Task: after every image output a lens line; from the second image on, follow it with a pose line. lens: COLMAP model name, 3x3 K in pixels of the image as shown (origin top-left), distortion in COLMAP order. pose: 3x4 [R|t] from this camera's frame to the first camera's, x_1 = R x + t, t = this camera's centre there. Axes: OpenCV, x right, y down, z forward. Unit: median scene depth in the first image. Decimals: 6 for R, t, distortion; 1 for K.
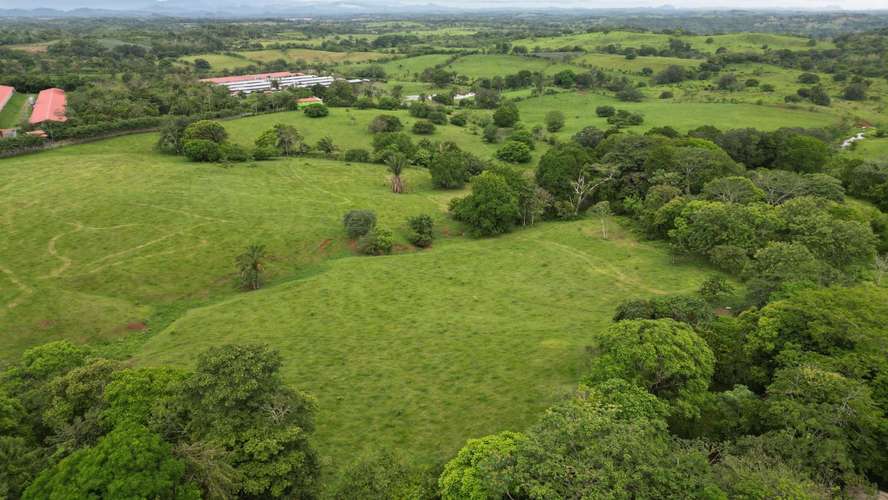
lens RADIAL K [[617.7, 0, 444.0], [0, 617.7, 250.0], [0, 0, 1]] dist [0.080828, -0.081822]
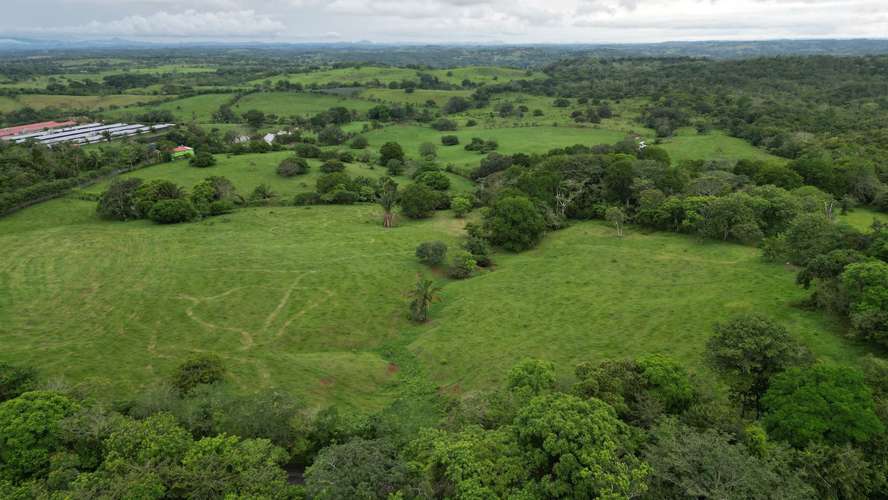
lens RADIAL K [[618.3, 0, 444.0], [0, 618.3, 250.0], [0, 0, 1]] dist [0.075123, -0.073549]
pose [[0.903544, -0.144952, 0.403235, -0.154160], [0.164434, 0.986290, -0.013909, -0.008738], [-0.395690, 0.078872, 0.914991, -0.001344]]
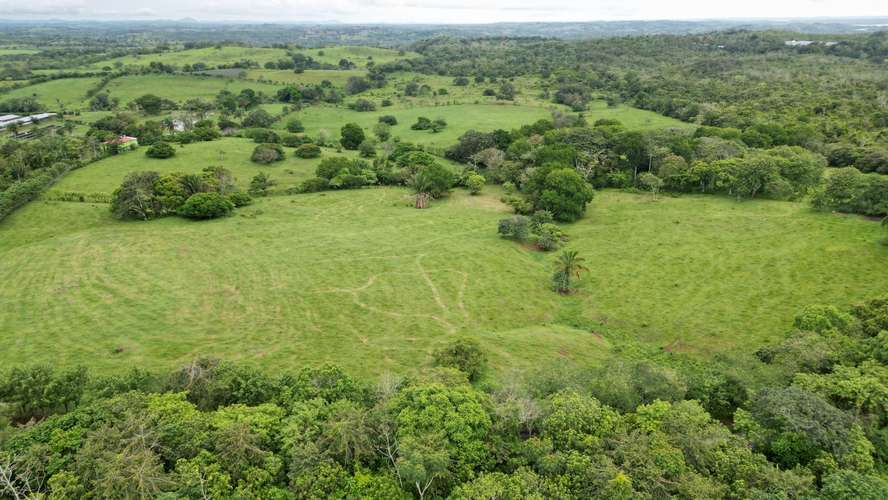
lens RADIAL K [[618.3, 0, 444.0], [0, 618.3, 250.0], [0, 0, 1]] dist [0.075123, -0.073549]
pose [[0.770460, -0.227380, 0.595559, -0.249859], [0.238128, 0.969253, 0.061994, -0.029203], [-0.591344, 0.094055, 0.800916, 0.053124]]
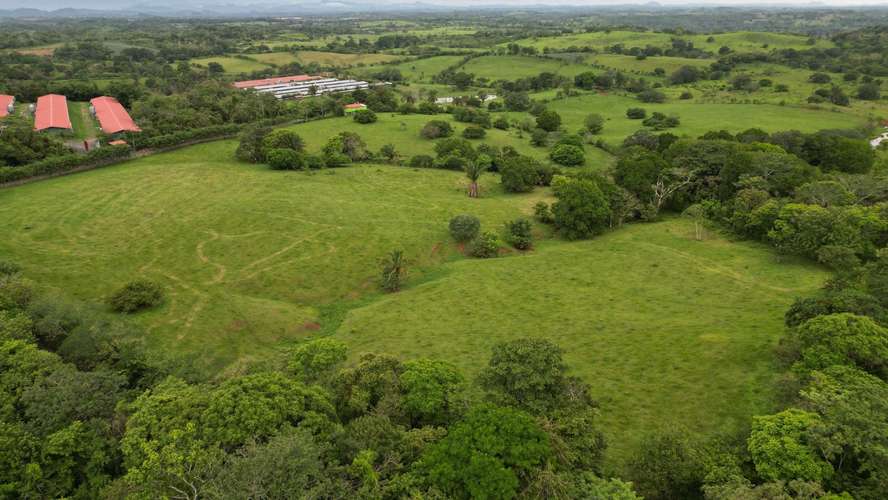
lens RADIAL K [[618.3, 0, 444.0], [0, 618.3, 250.0], [0, 0, 1]] dist [0.075123, -0.073549]
pose [[0.999779, -0.012221, 0.017113, -0.052993], [0.012170, 0.999921, 0.003115, -0.002442], [-0.017150, -0.002906, 0.999849, -0.018067]]
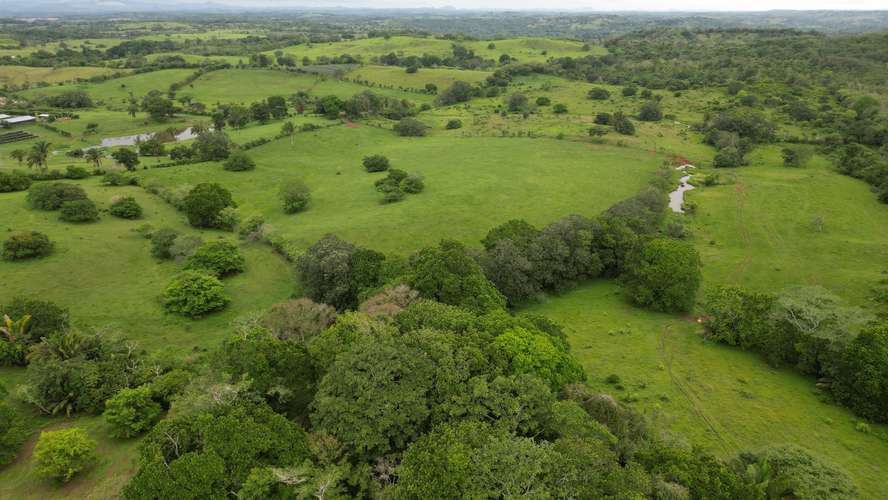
lens RADIAL K [[618.3, 0, 444.0], [0, 618.3, 250.0], [0, 0, 1]] dist [0.075123, -0.073549]
pose [[0.951401, -0.111277, 0.287147, 0.078377], [0.111068, 0.993666, 0.017070, -0.084222], [-0.287228, 0.015652, 0.957734, 0.194791]]
